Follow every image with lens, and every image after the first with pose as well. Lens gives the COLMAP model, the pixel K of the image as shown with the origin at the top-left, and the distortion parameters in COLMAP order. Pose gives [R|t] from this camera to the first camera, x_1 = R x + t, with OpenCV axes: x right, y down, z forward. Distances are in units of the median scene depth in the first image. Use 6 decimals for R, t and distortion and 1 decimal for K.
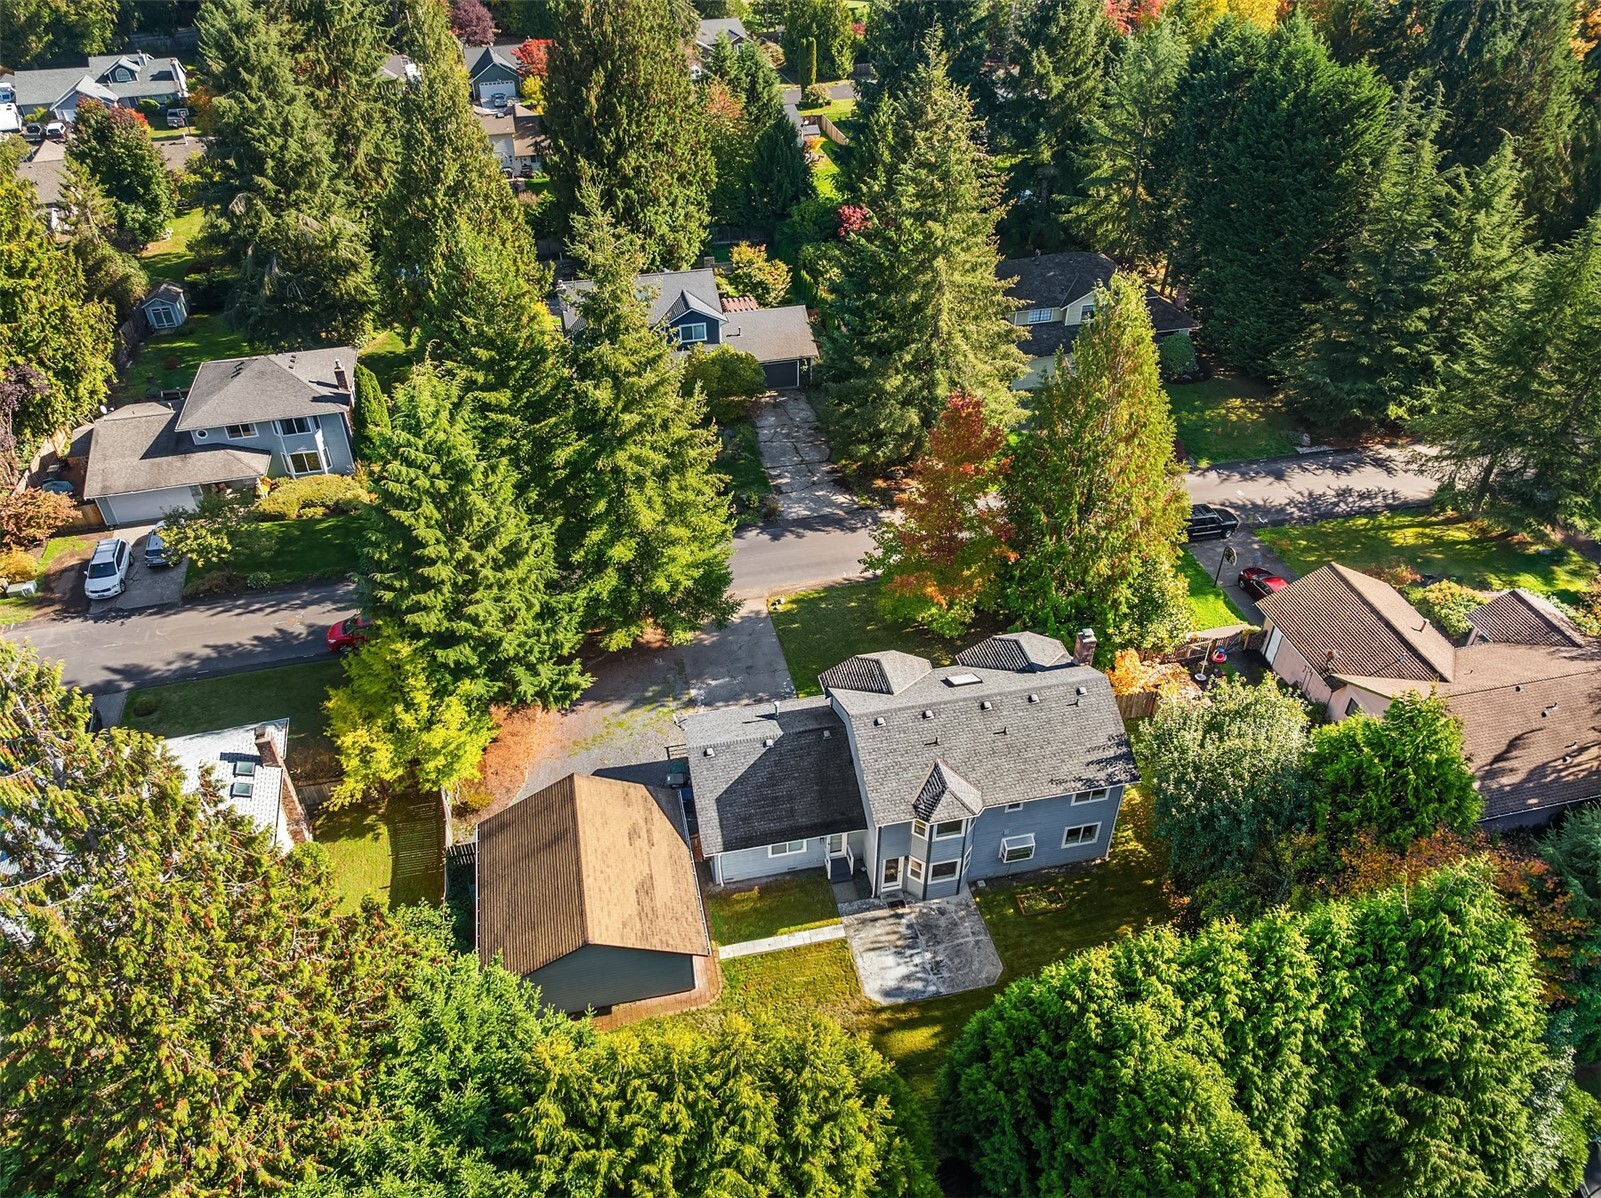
lens RADIAL K [[1112.7, 0, 800.5], [0, 1112.7, 599.0], [0, 0, 1]] dist [0.000787, 0.000019]
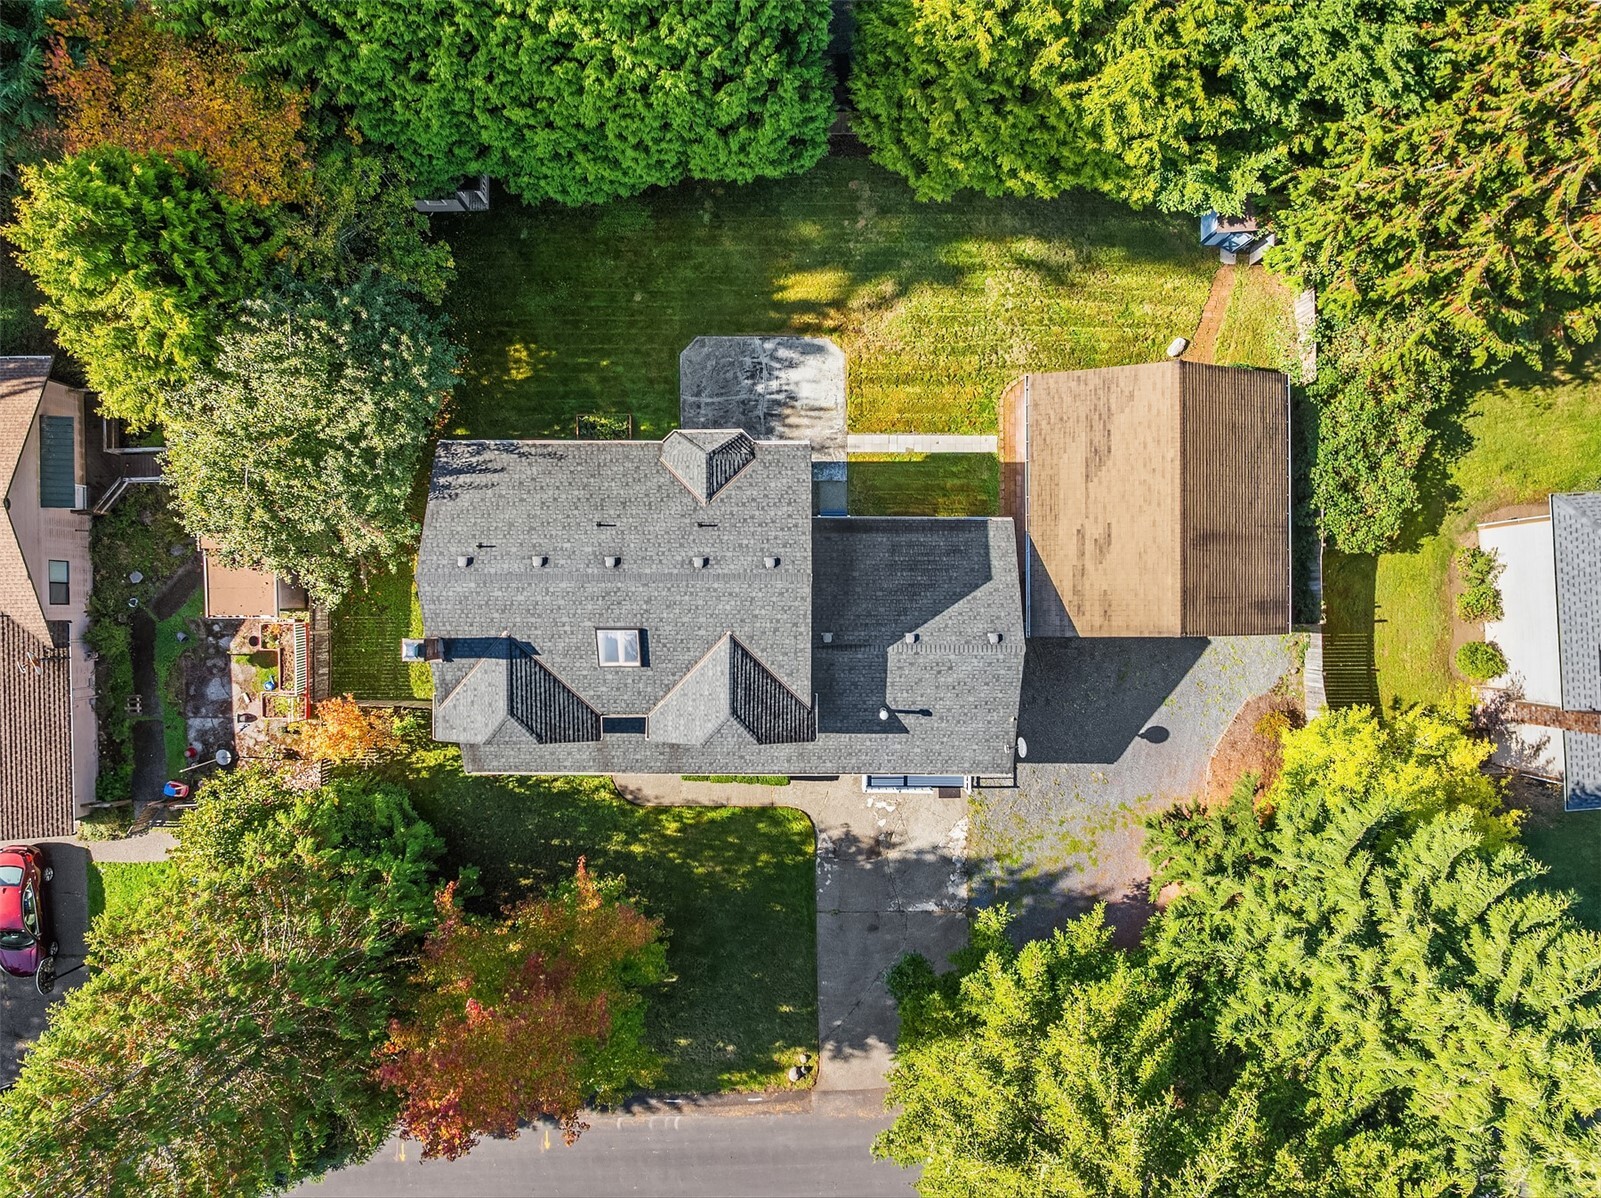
lens RADIAL K [[1112.7, 0, 800.5], [0, 1112.7, 599.0], [0, 0, 1]] dist [0.000787, 0.000019]
pose [[-0.977511, -0.210876, 0.001724, 0.047971], [0.132632, -0.608414, 0.782458, -0.451524], [-0.163953, 0.765090, 0.622701, 0.582022]]
